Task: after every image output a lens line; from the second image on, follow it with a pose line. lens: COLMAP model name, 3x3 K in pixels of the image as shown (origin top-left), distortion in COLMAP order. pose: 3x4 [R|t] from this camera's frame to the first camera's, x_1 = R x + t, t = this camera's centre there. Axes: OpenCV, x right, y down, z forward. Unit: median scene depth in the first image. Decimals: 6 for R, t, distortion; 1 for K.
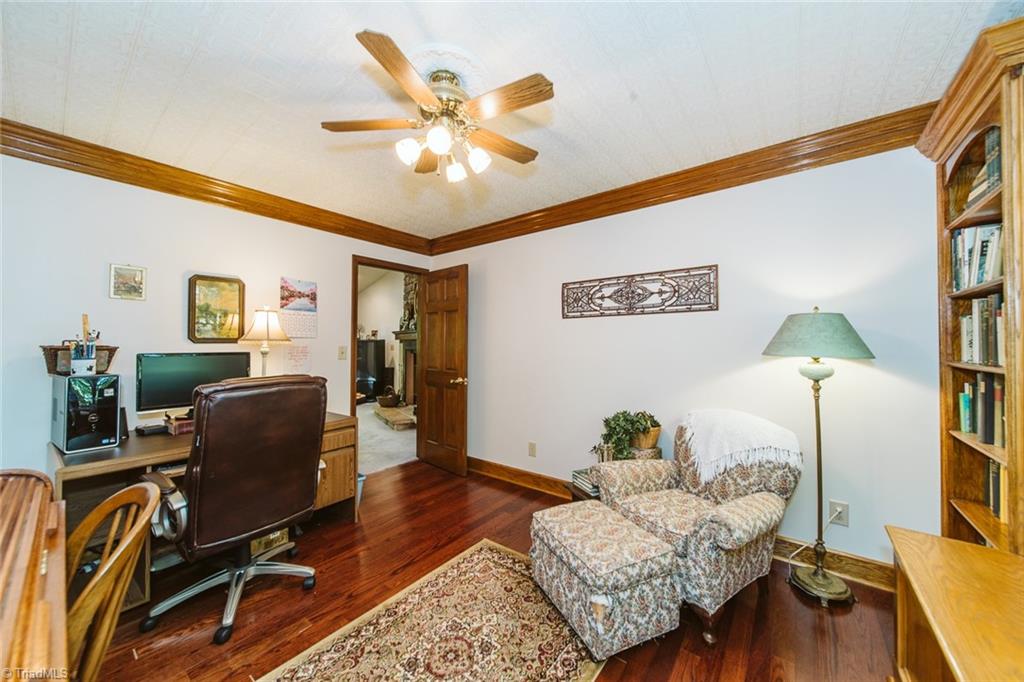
lens RADIAL K [[375.5, 0, 511.2], [0, 375.5, 335.7], [0, 0, 1]] dist [0.029859, 0.000001]
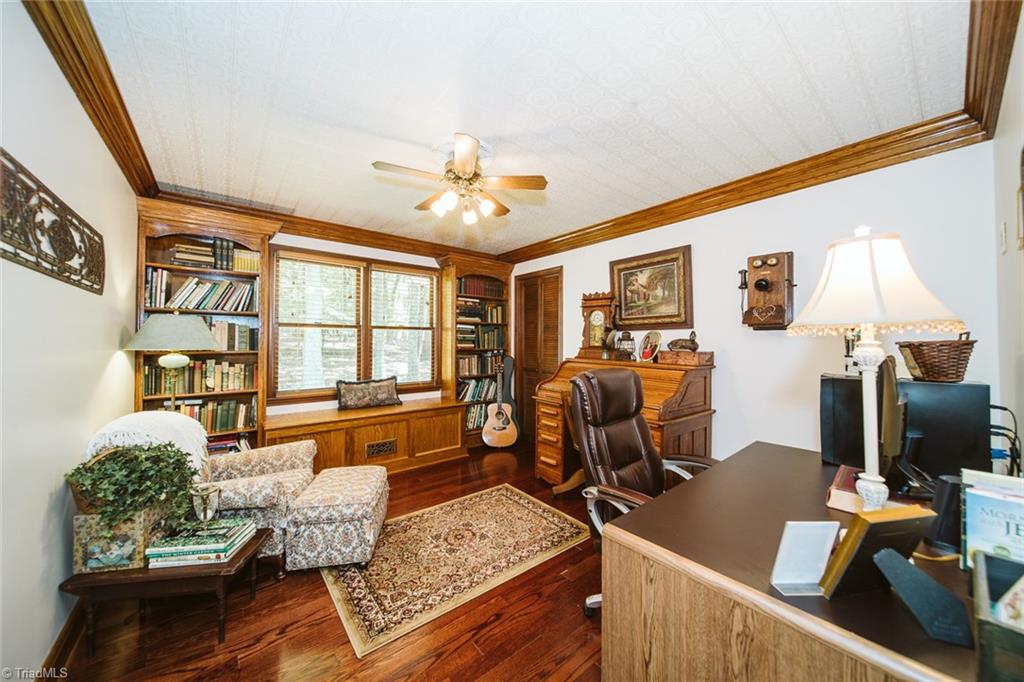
lens RADIAL K [[356.8, 0, 516.1], [0, 356.8, 338.7], [0, 0, 1]] dist [-0.000190, 0.000025]
pose [[-0.978286, 0.001499, 0.207252, -0.582923], [-0.005455, 0.999441, -0.032976, 0.053313], [-0.207186, -0.033391, -0.977732, 2.034626]]
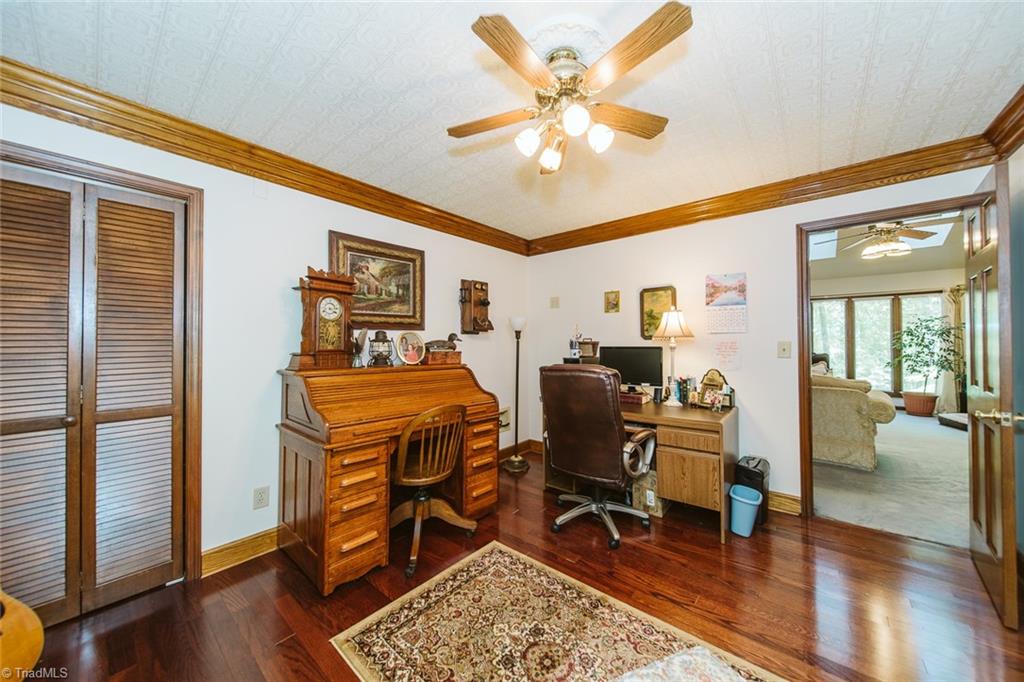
lens RADIAL K [[356.8, 0, 516.1], [0, 356.8, 338.7], [0, 0, 1]] dist [-0.000190, 0.000025]
pose [[-0.025582, -0.006985, -0.999648, 0.633205], [0.030391, 0.999508, -0.007761, 0.017571], [0.999211, -0.030579, -0.025357, 0.814925]]
